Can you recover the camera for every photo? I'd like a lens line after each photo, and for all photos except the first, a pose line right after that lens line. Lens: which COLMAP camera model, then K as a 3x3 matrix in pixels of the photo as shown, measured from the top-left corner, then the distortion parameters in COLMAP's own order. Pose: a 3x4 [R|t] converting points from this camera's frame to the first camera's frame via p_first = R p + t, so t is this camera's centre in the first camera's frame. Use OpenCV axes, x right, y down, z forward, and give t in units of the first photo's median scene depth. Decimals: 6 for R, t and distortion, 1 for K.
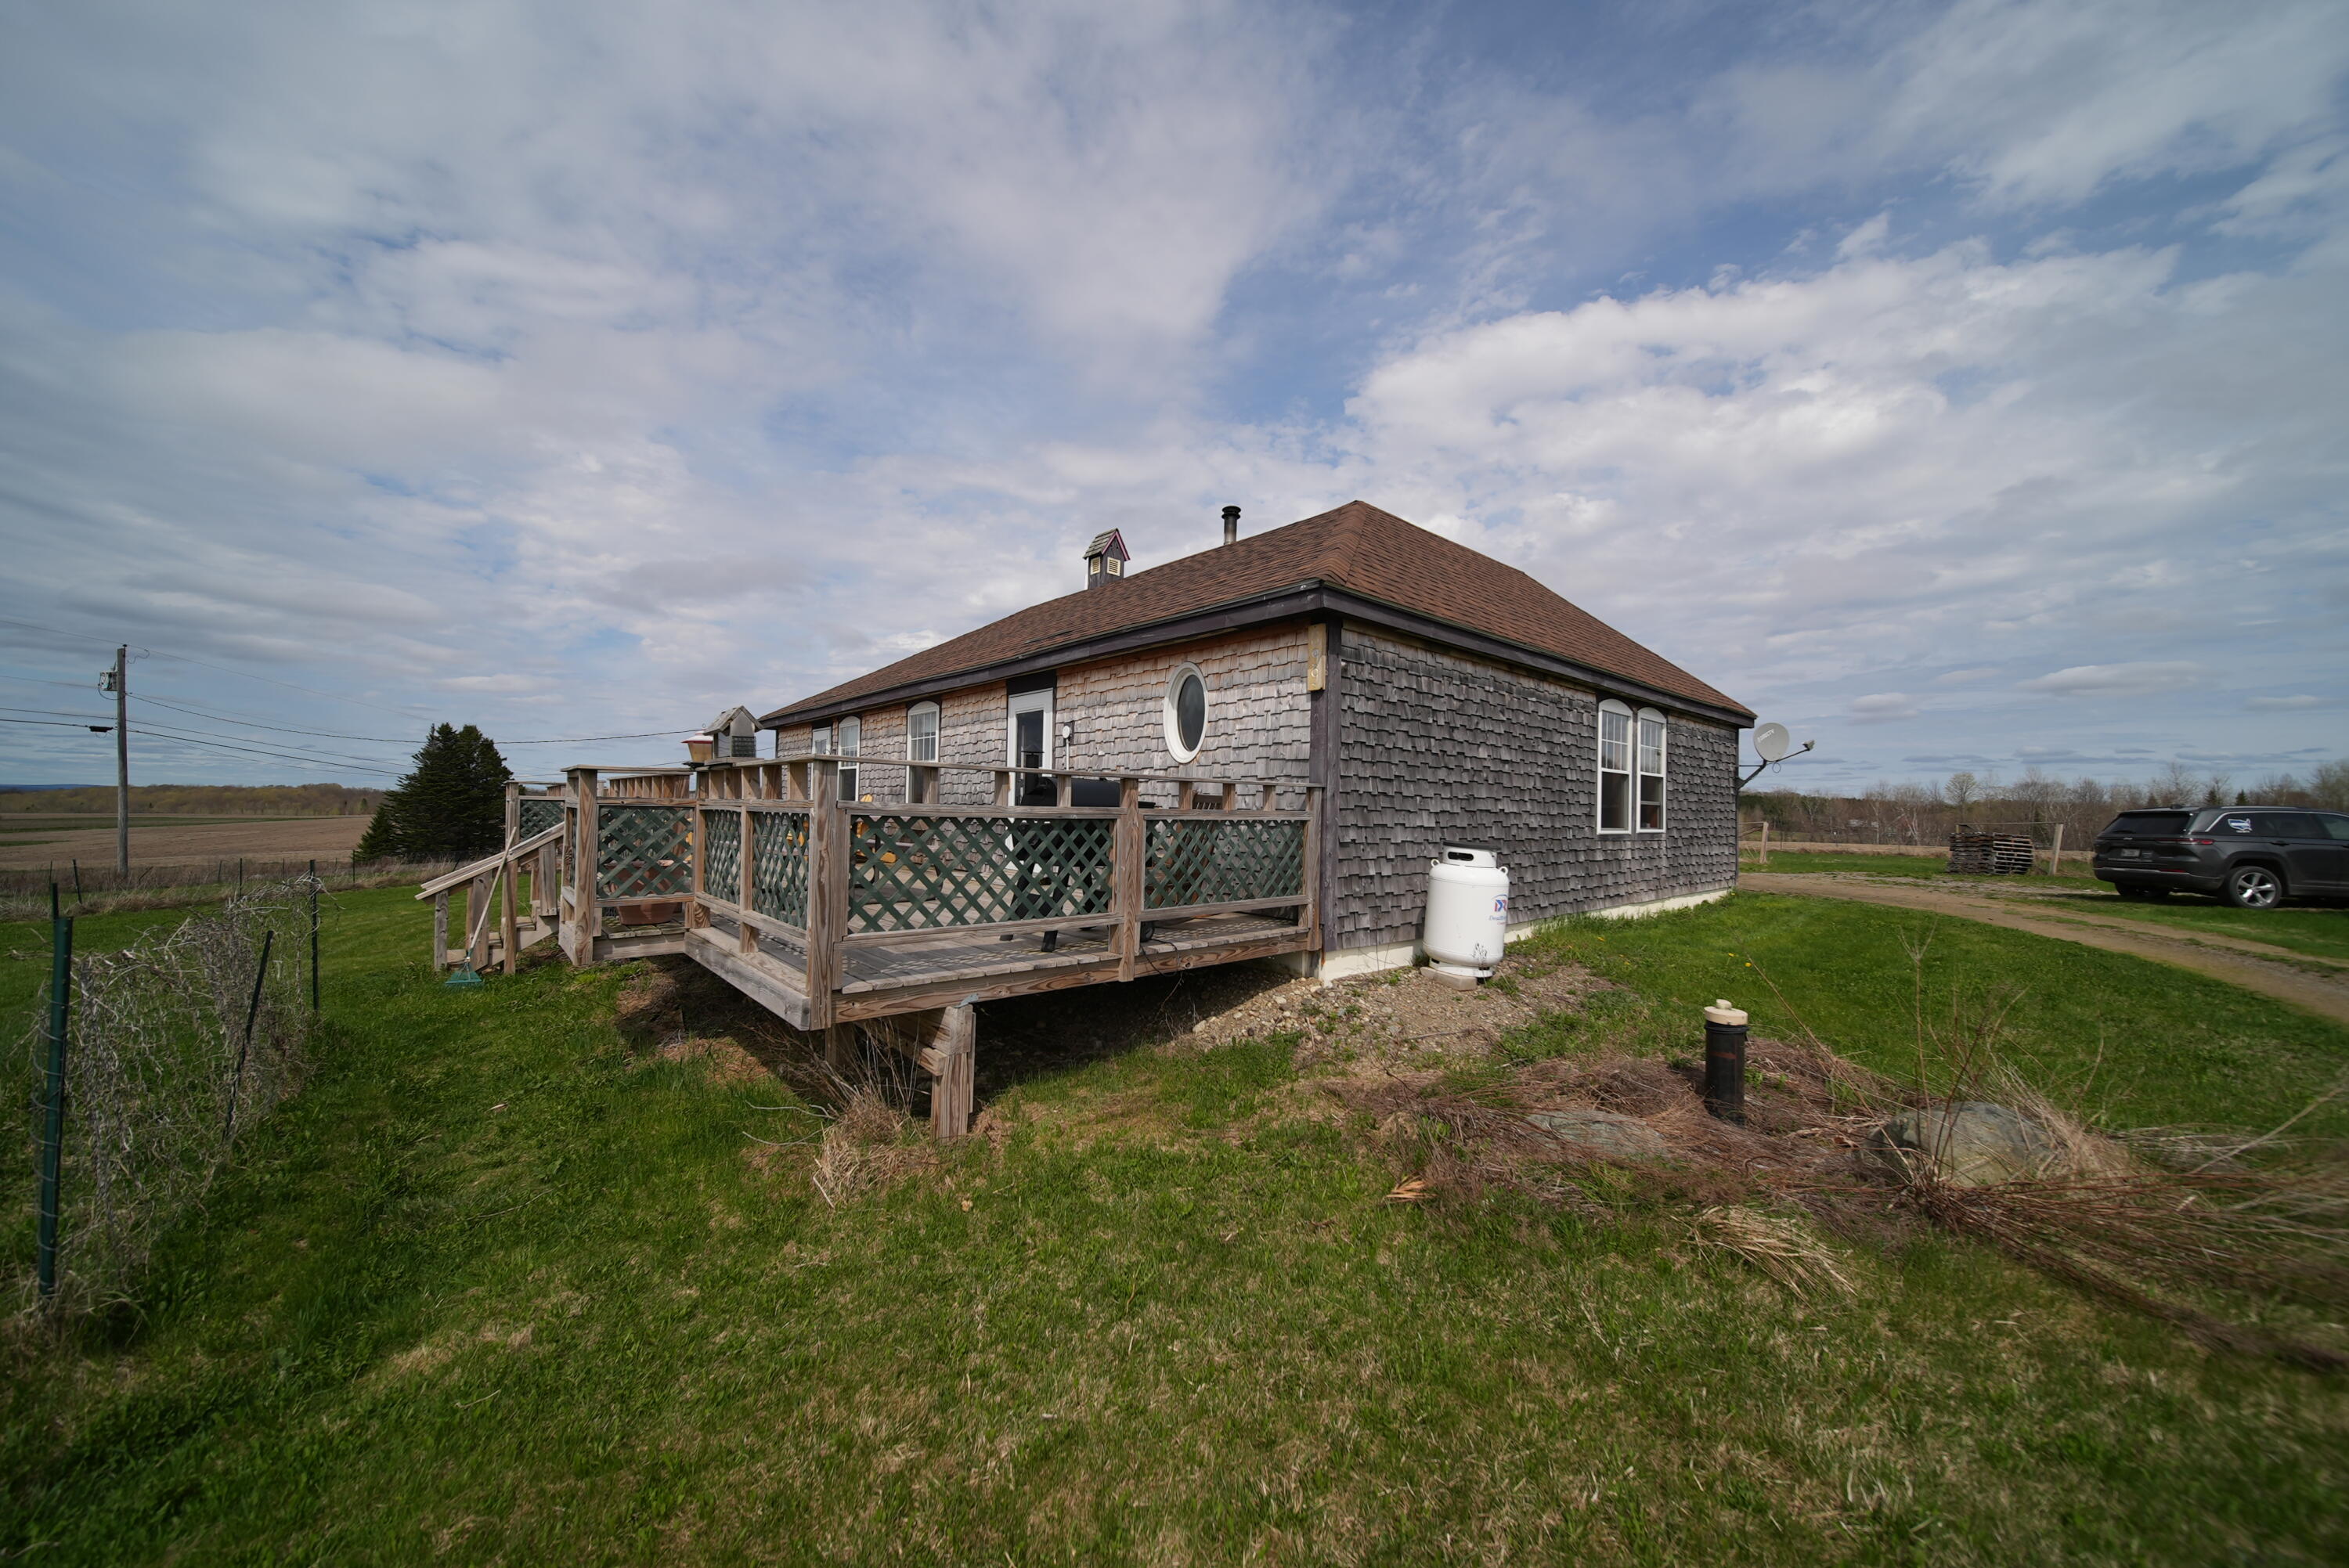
lens RADIAL K [[823.1, 0, 1168.1], [0, 823.1, 787.6], [0, 0, 1]] dist [0.000828, 0.000033]
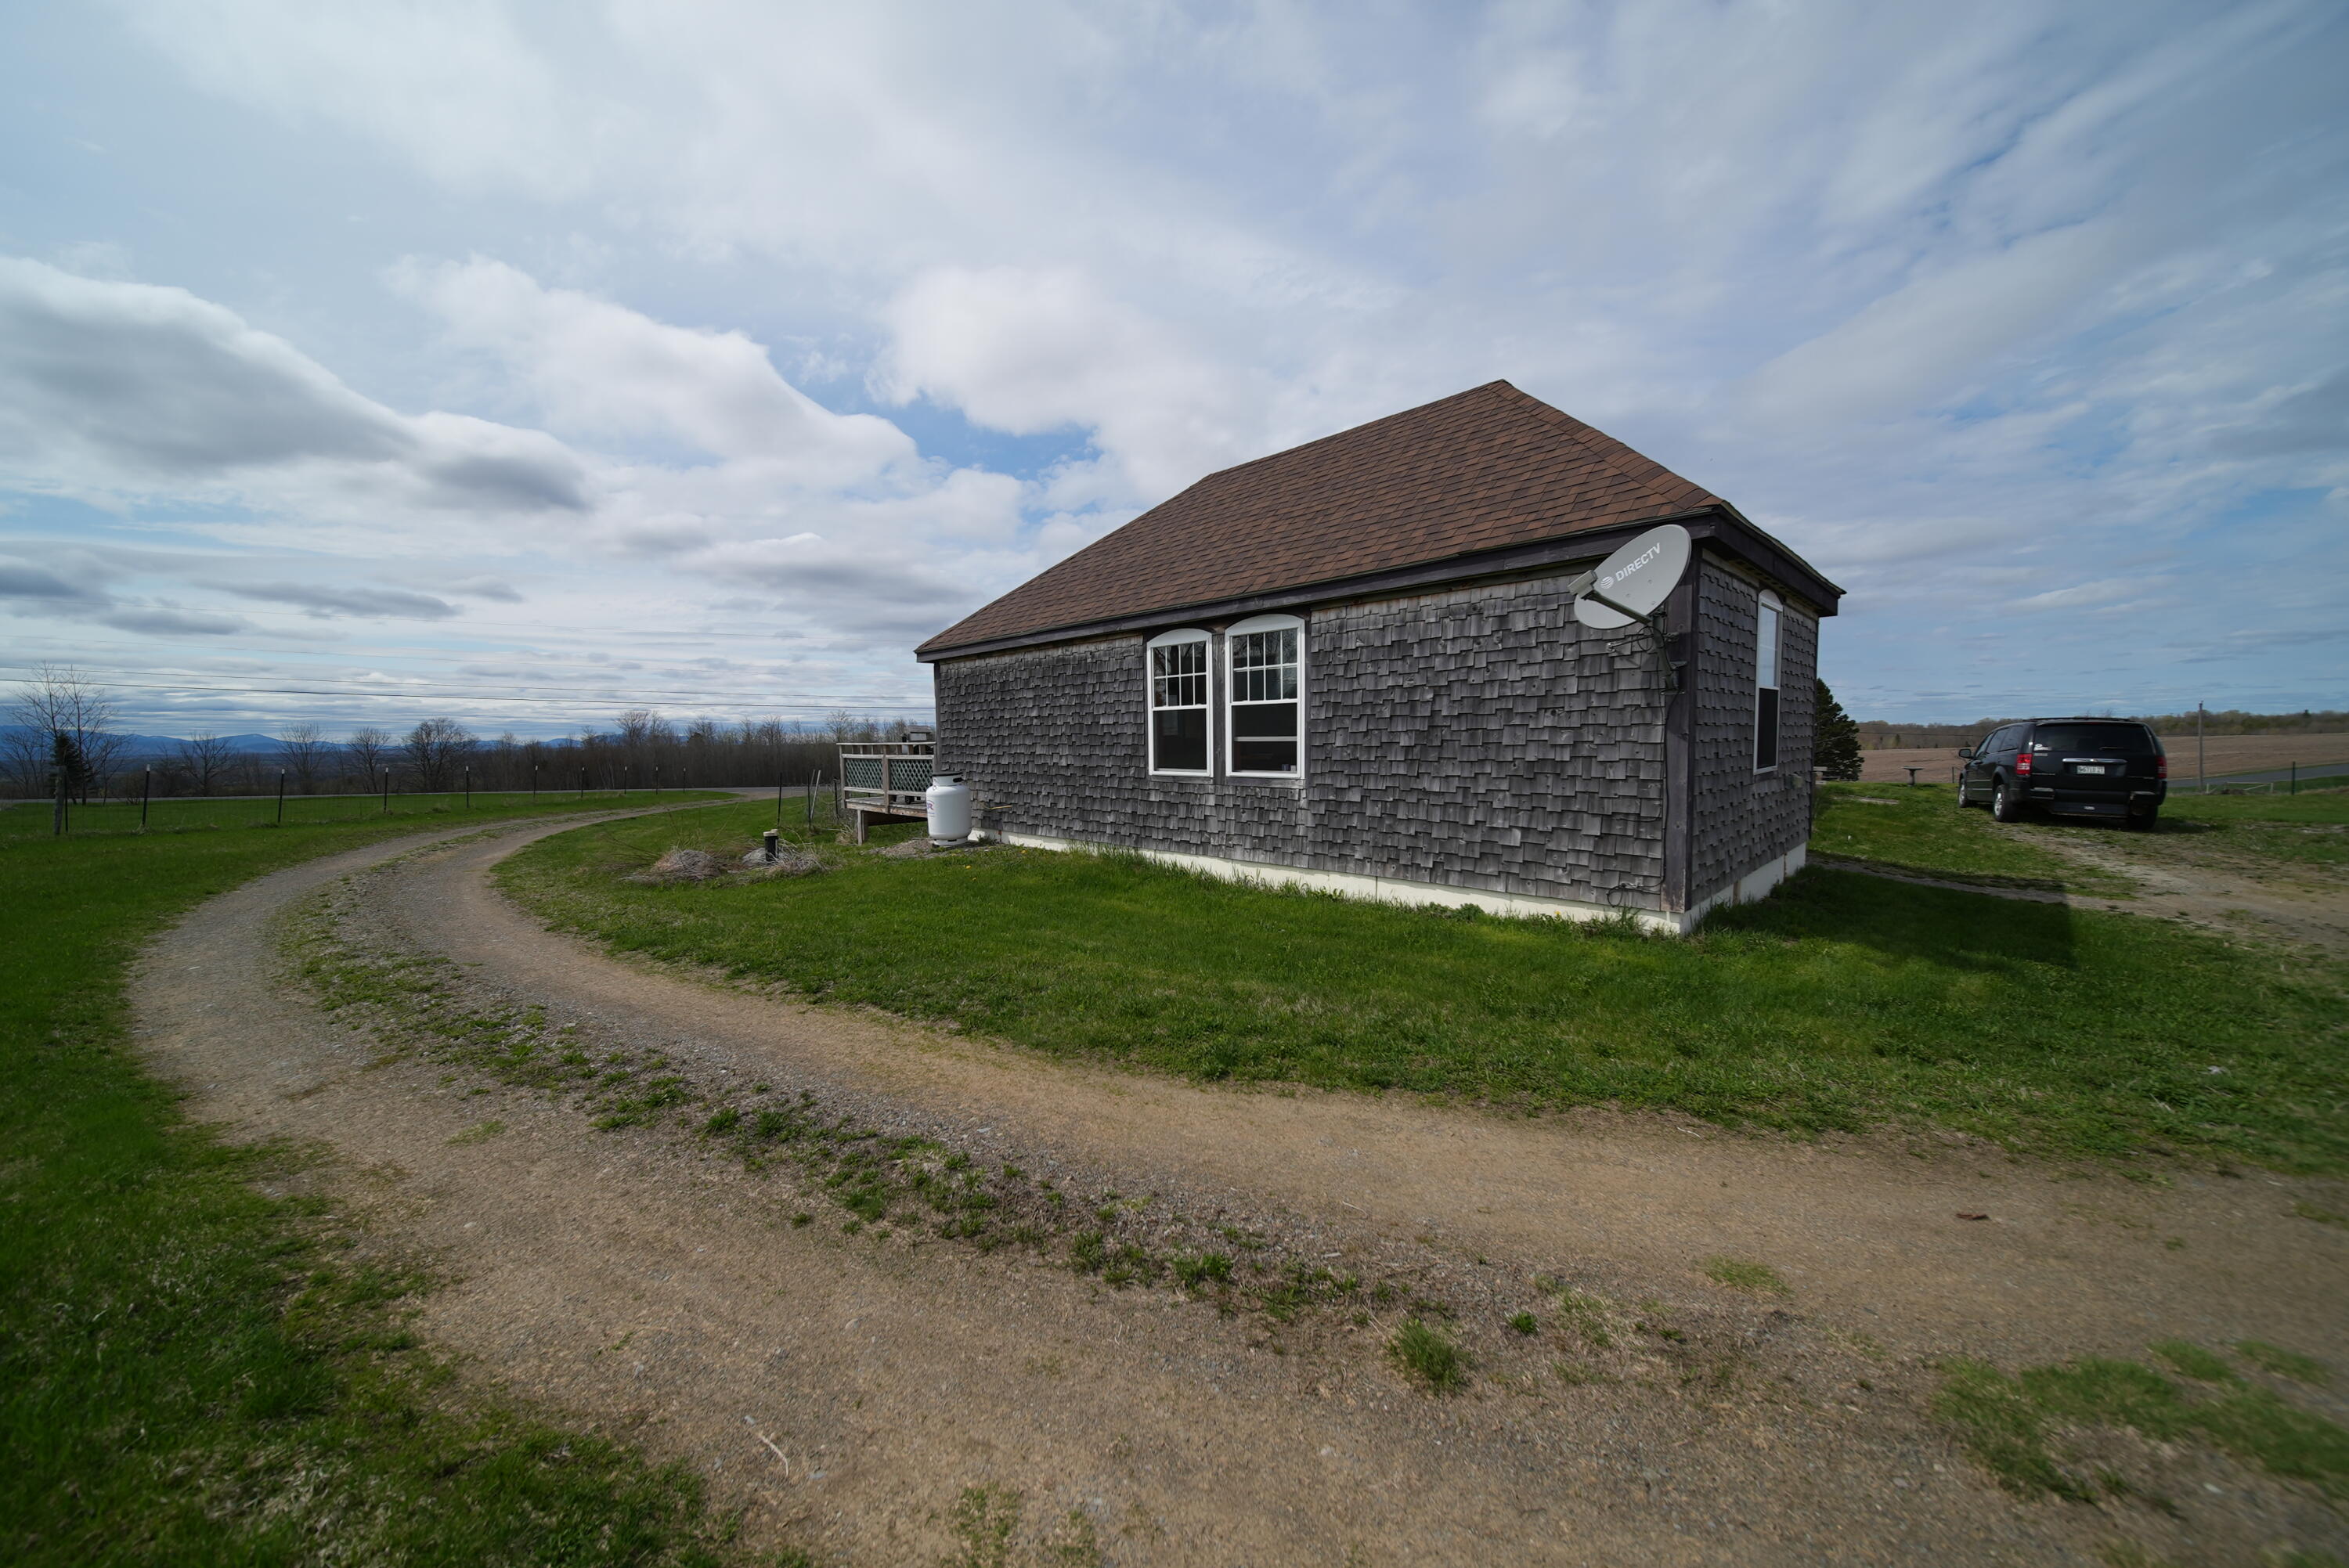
lens RADIAL K [[818.2, 0, 1169.1], [0, 818.2, 792.9], [0, 0, 1]] dist [-0.000793, -0.001531]
pose [[0.050700, 0.043841, -0.997751, 1.445261], [0.042559, 0.998034, 0.046016, 0.032793], [0.997807, -0.044797, 0.048734, 0.927671]]
